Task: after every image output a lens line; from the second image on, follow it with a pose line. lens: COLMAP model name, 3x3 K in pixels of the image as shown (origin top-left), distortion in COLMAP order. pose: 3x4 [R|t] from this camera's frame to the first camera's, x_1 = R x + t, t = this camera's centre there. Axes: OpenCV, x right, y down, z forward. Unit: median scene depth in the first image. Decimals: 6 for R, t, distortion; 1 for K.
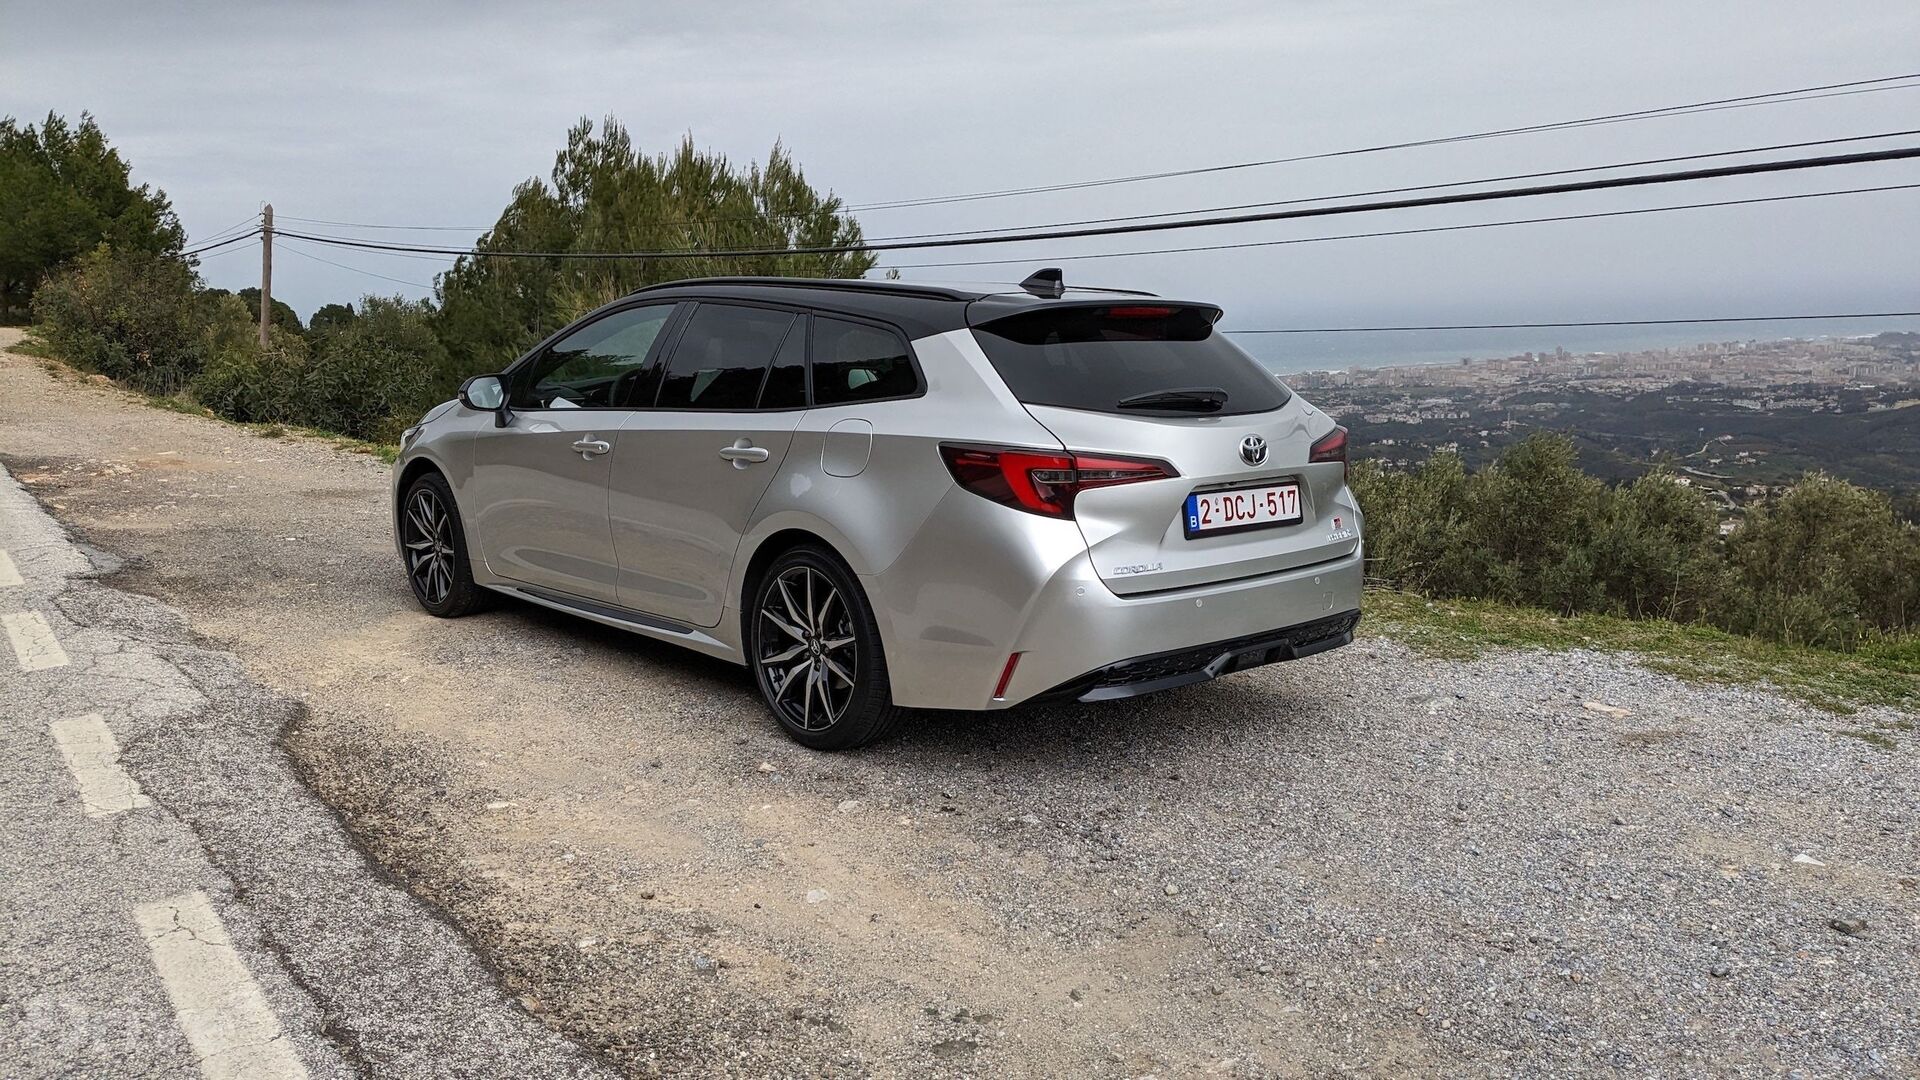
lens RADIAL K [[1500.2, 0, 931.1], [0, 1500.2, 538.3], [0, 0, 1]] dist [0.063741, -0.103636]
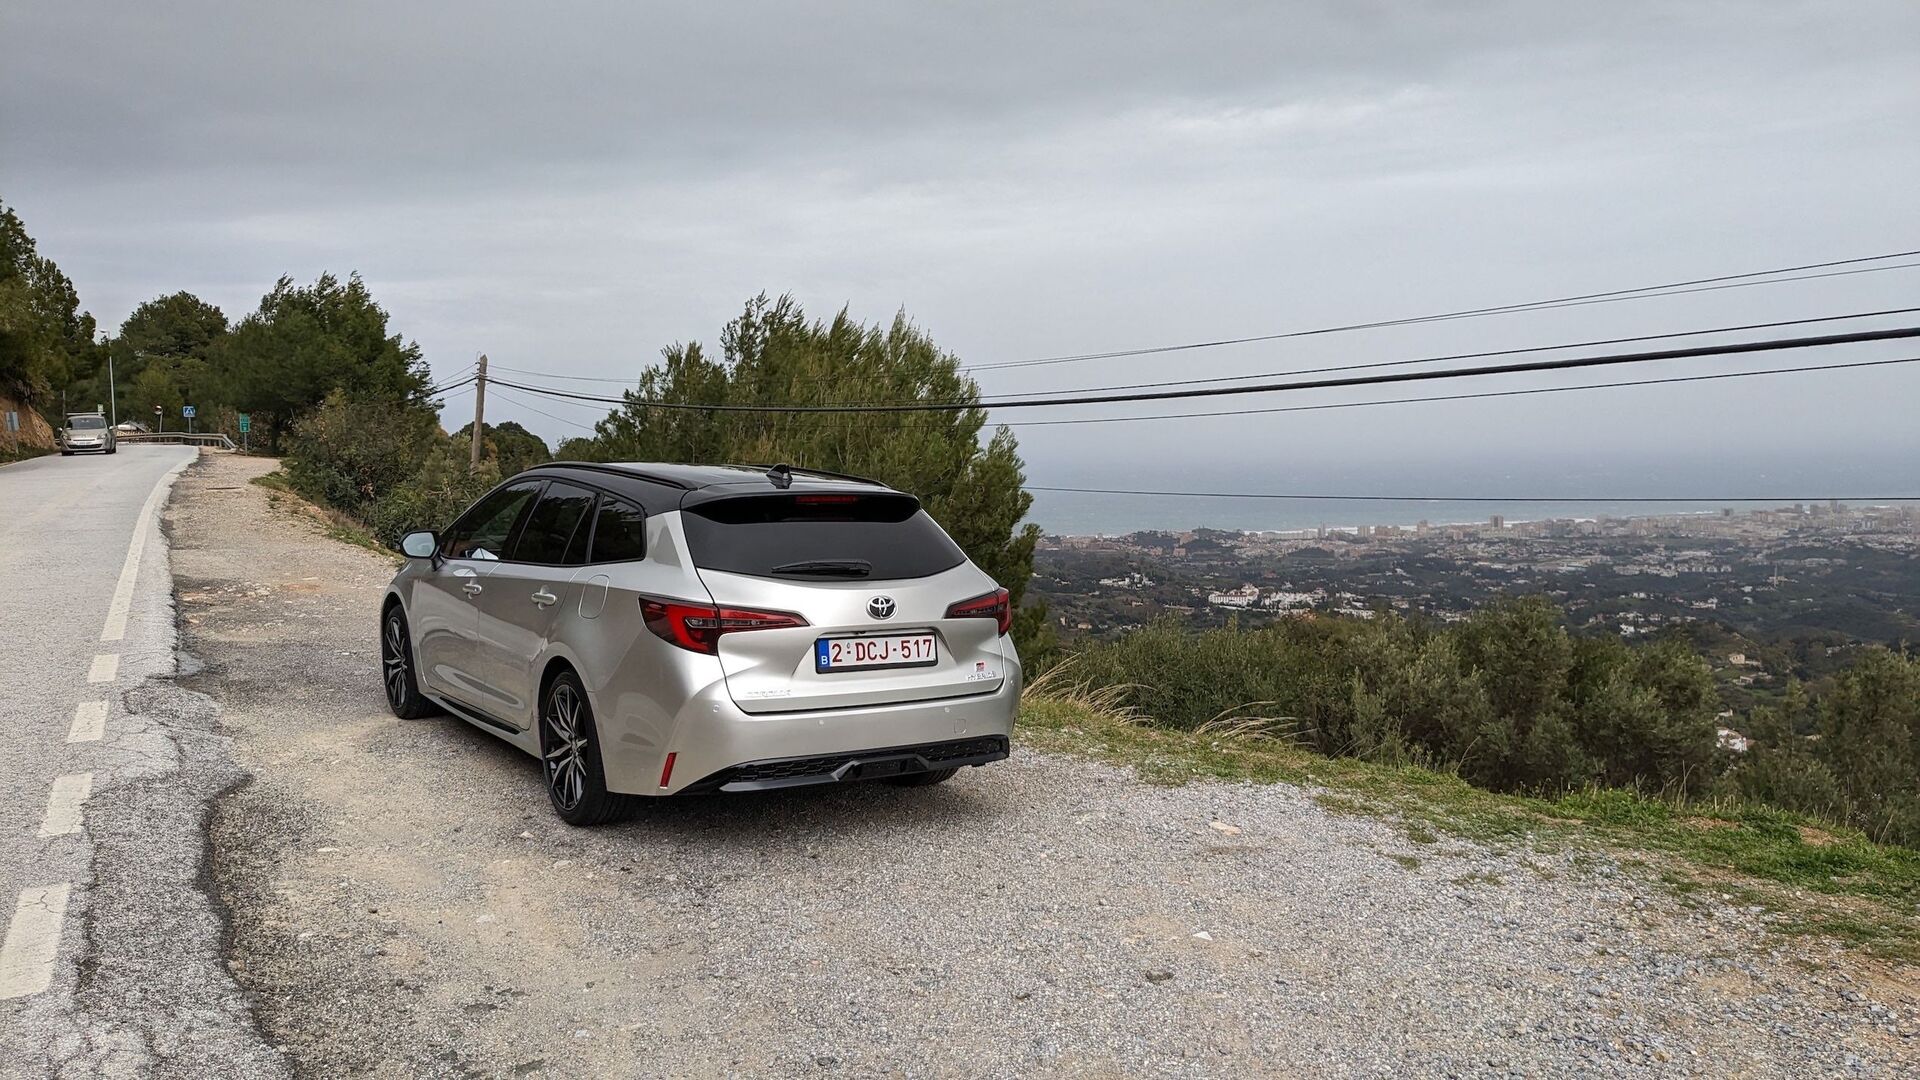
lens RADIAL K [[1516.9, 0, 925.1], [0, 1516.9, 536.8], [0, 0, 1]] dist [0.022846, -0.012225]
pose [[0.987593, 0.022745, -0.155380, 0.439401], [-0.036776, 0.995439, -0.088029, -0.004658], [0.152669, 0.092651, 0.983925, -0.293619]]
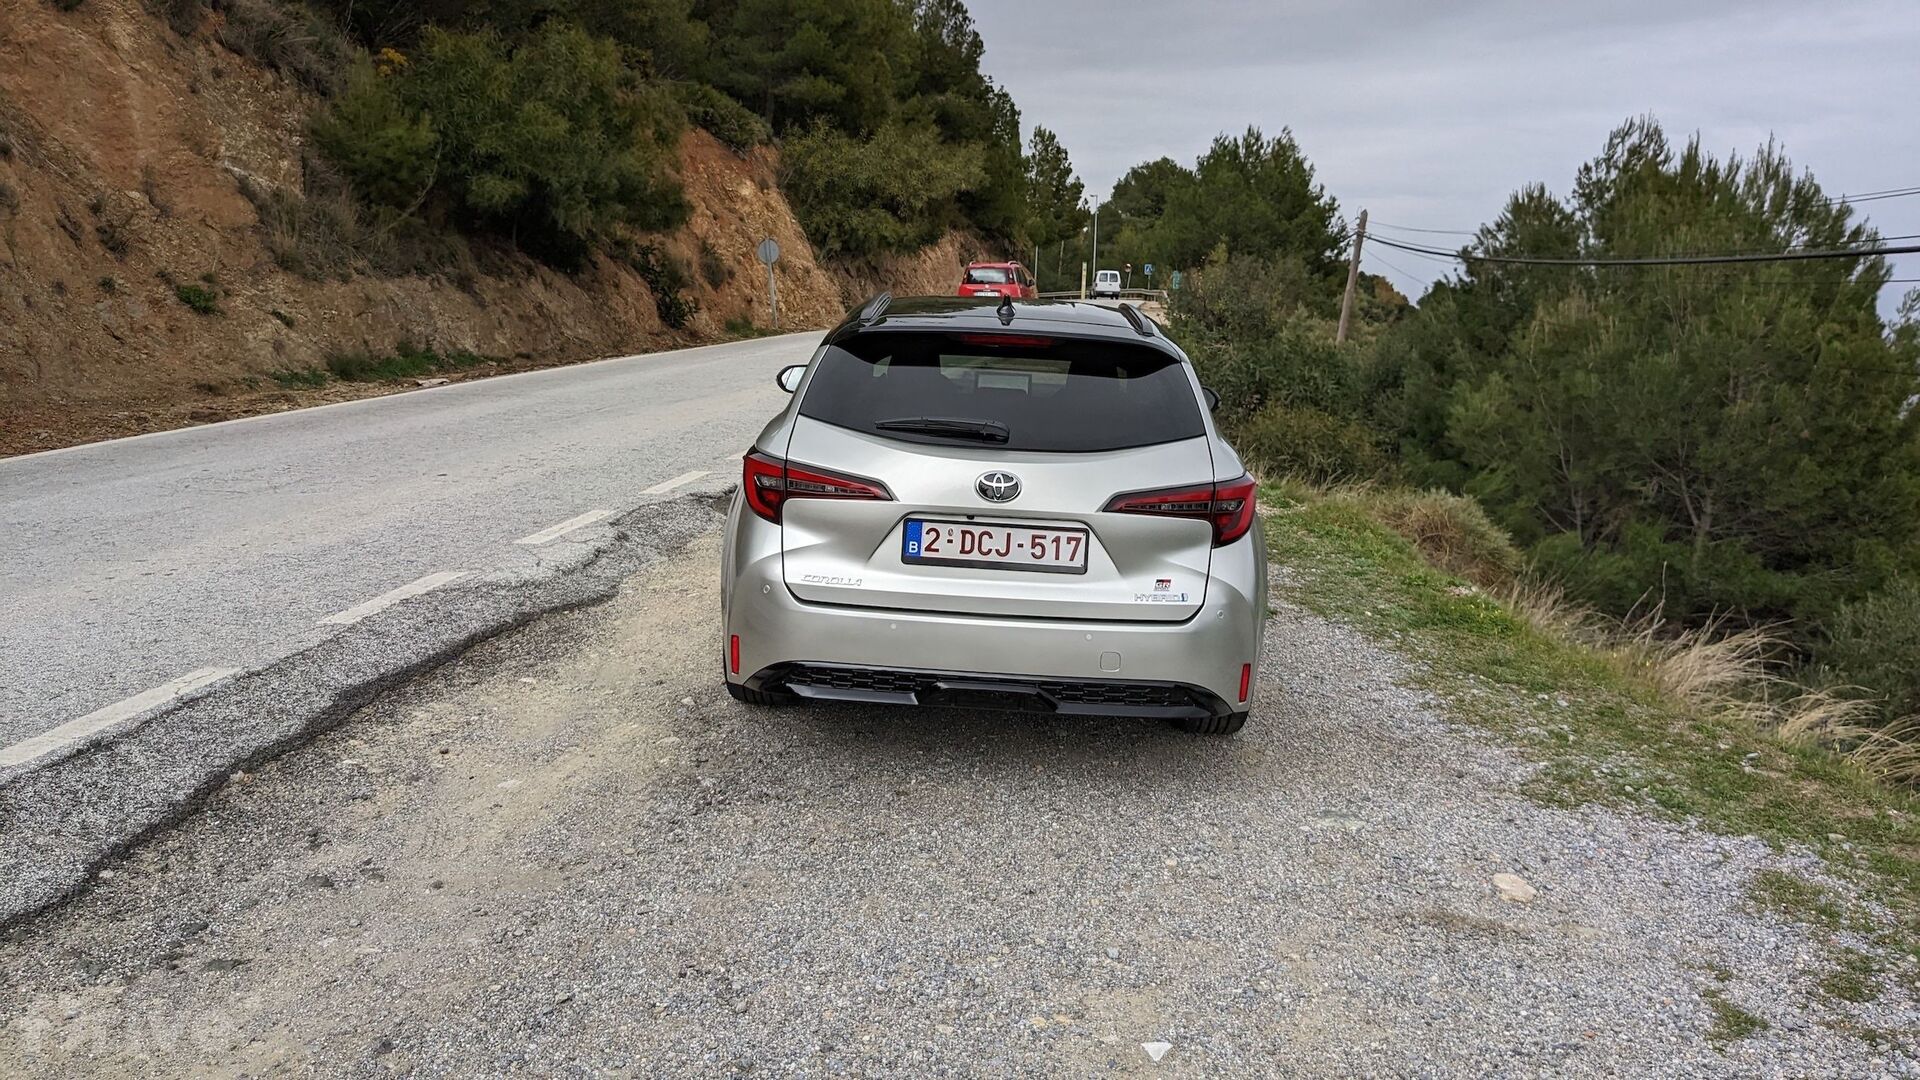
lens RADIAL K [[1500.5, 0, 876.6], [0, 1500.5, 539.8], [0, 0, 1]] dist [0.005030, 0.003667]
pose [[0.687499, 0.147928, -0.710958, 0.823279], [-0.144862, 0.987292, 0.065343, -0.073858], [0.711589, 0.058068, 0.700192, 0.257247]]
